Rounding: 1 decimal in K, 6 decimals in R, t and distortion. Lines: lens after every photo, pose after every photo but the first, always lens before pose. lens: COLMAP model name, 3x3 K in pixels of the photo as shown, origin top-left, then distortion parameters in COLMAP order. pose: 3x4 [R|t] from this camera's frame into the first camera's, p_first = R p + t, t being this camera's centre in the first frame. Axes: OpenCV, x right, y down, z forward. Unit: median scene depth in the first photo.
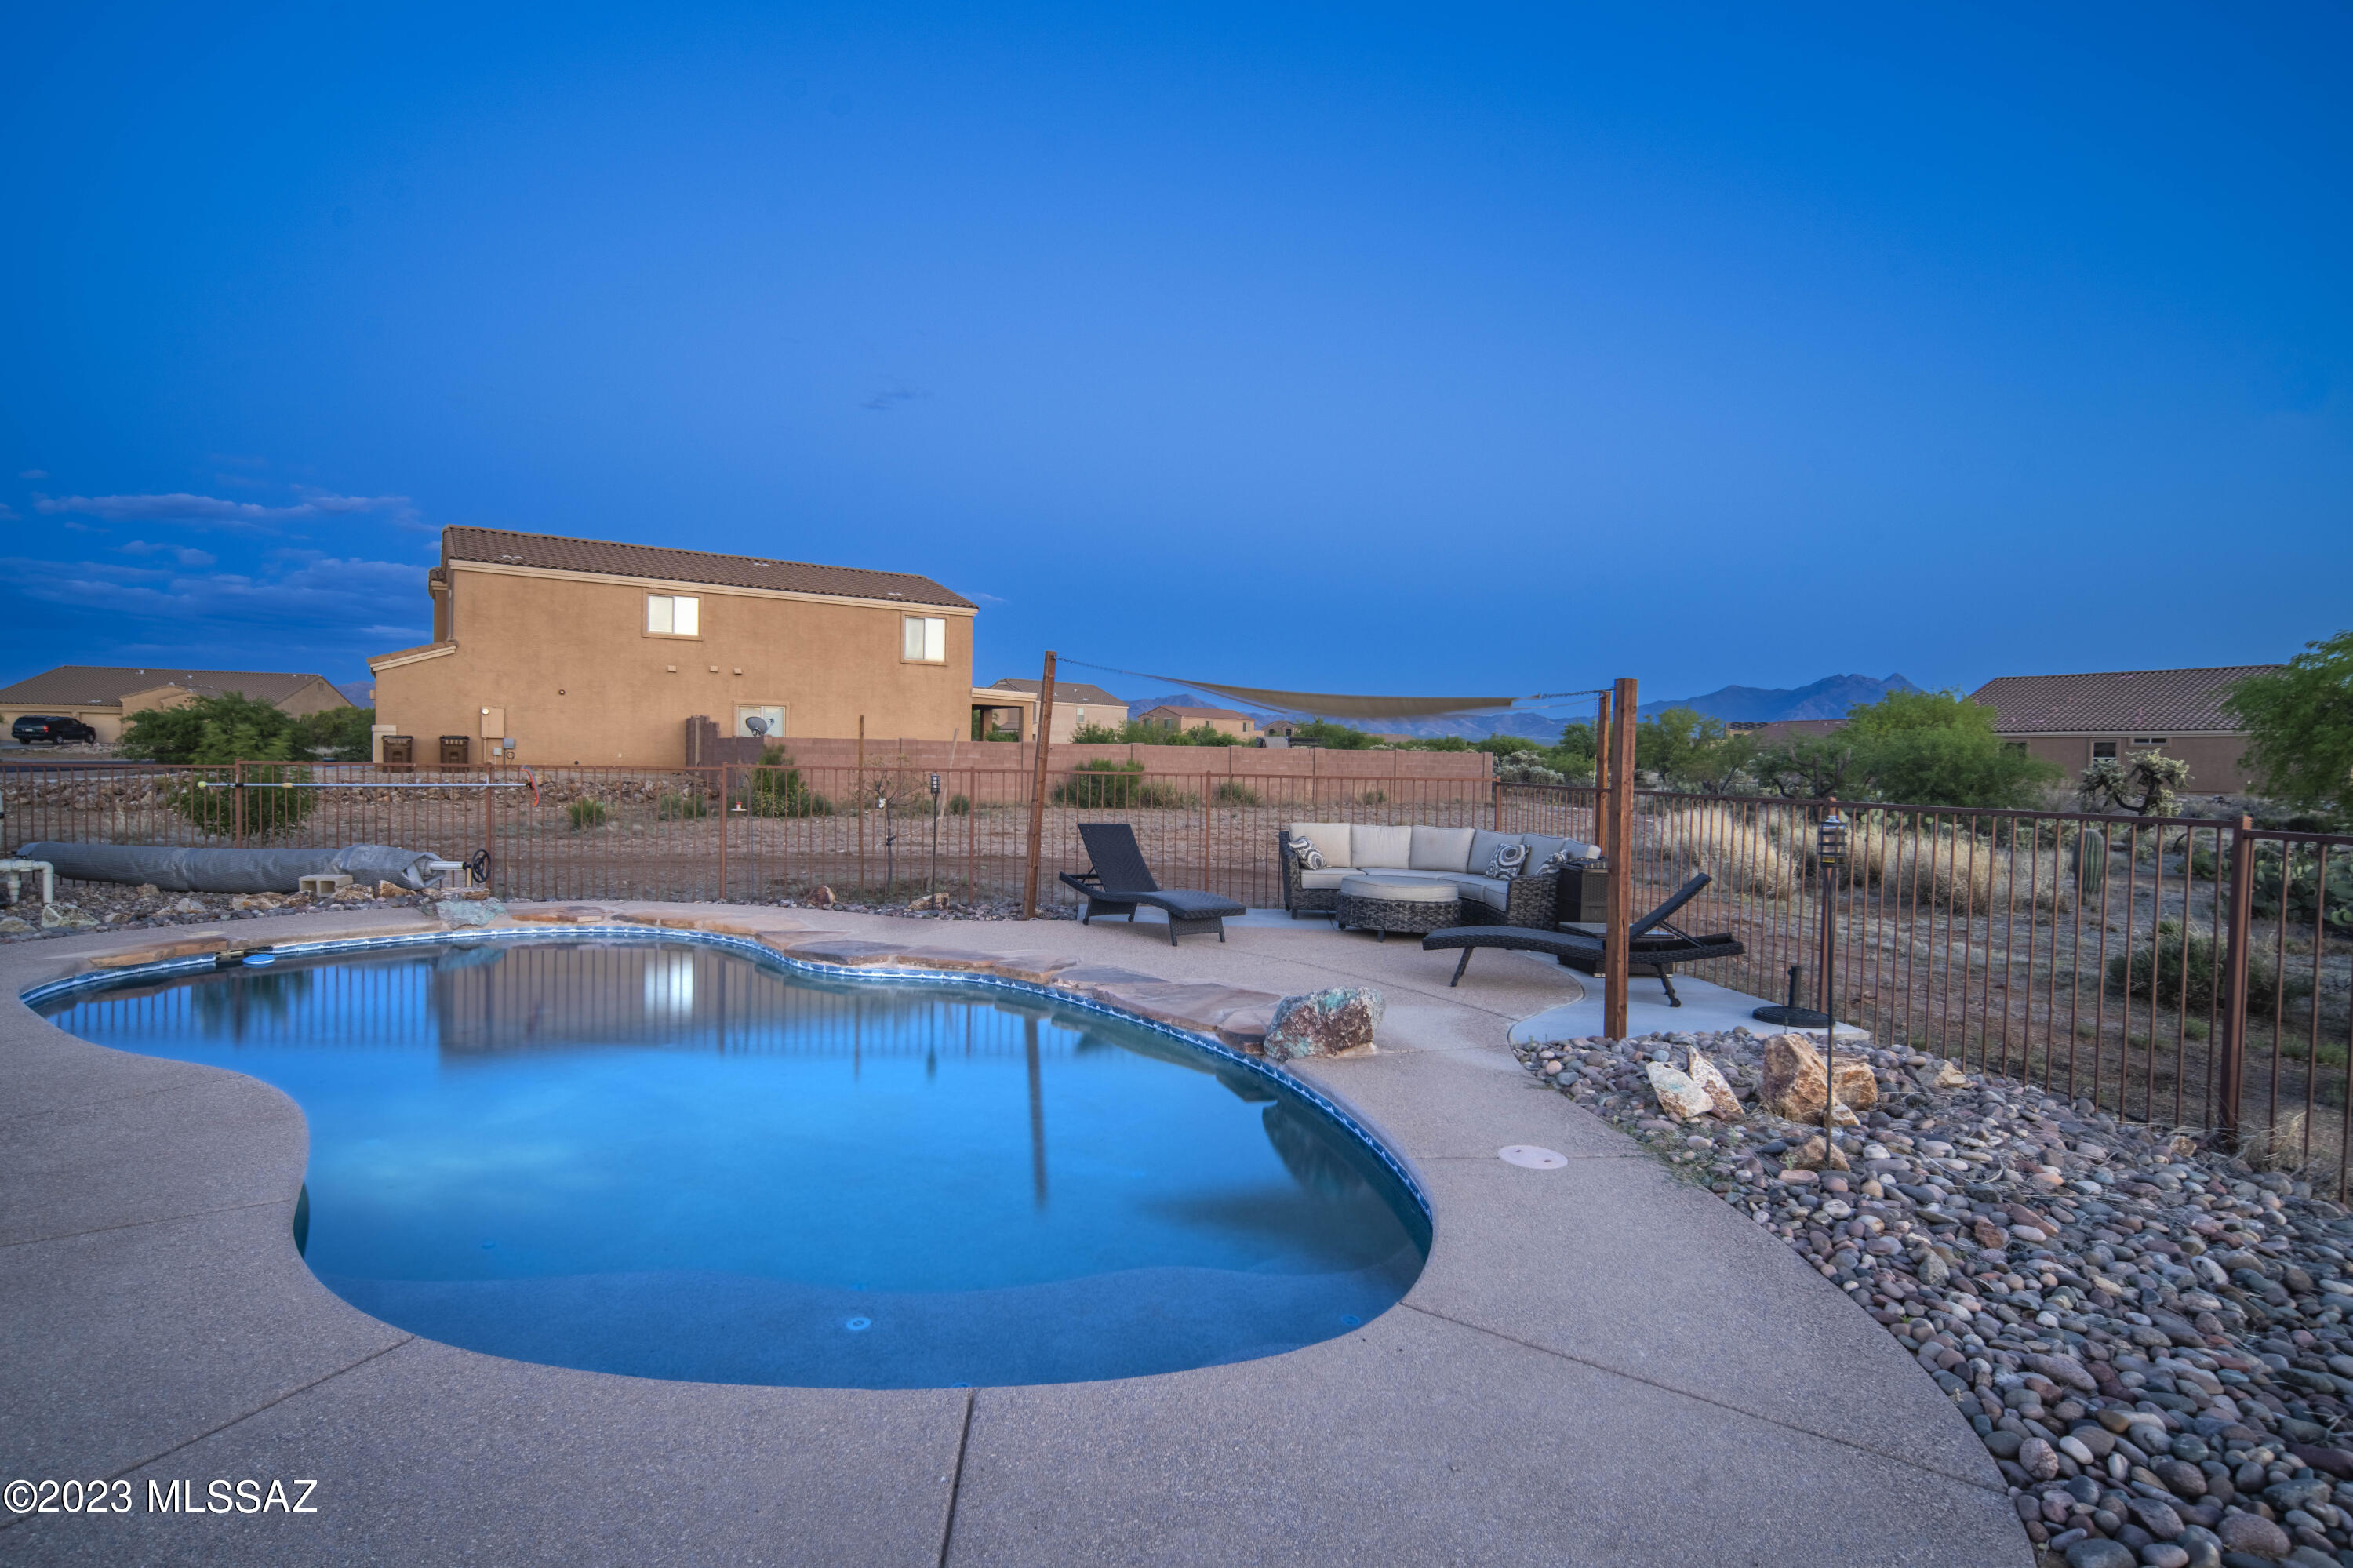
lens RADIAL K [[1016.6, 0, 1167.1], [0, 1016.6, 792.6], [0, 0, 1]] dist [-0.011362, 0.000064]
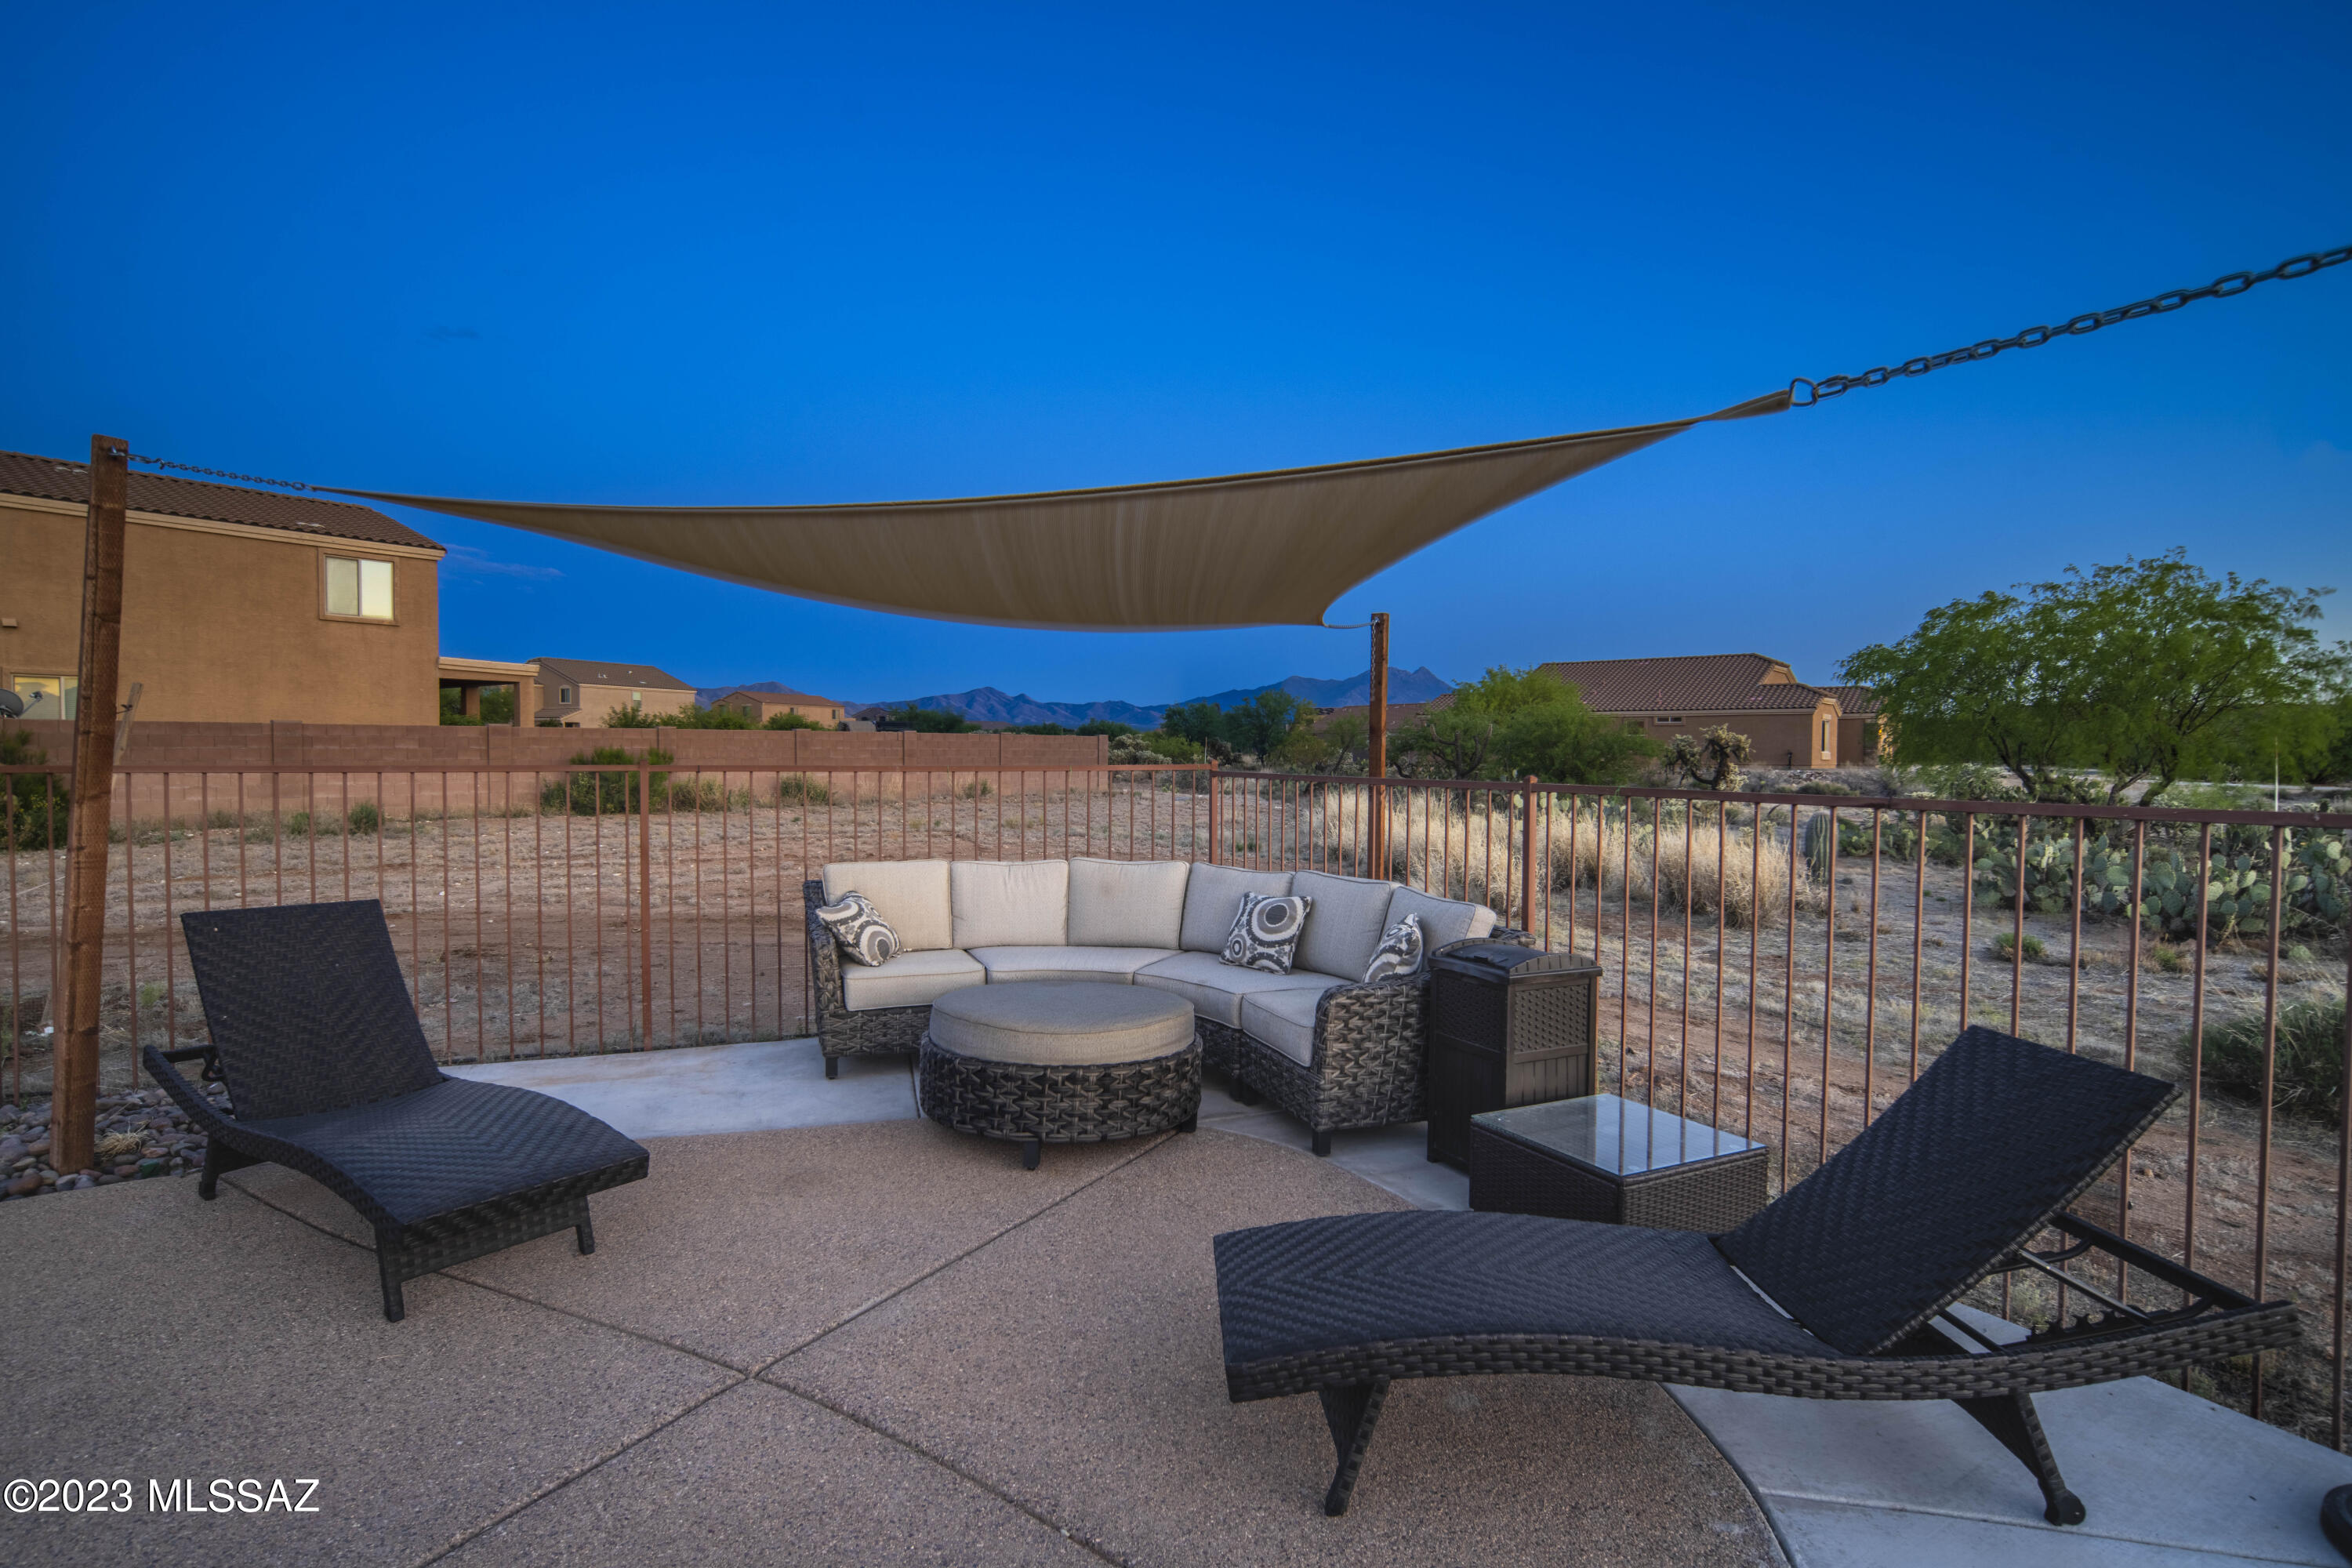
lens RADIAL K [[1016.2, 0, 1166.6], [0, 1016.2, 792.6], [0, 0, 1]] dist [-0.011362, 0.000064]
pose [[0.924752, -0.028951, 0.379467, 0.039236], [0.024374, 0.999561, 0.016862, -0.003780], [-0.379789, -0.006344, 0.925051, 0.214663]]
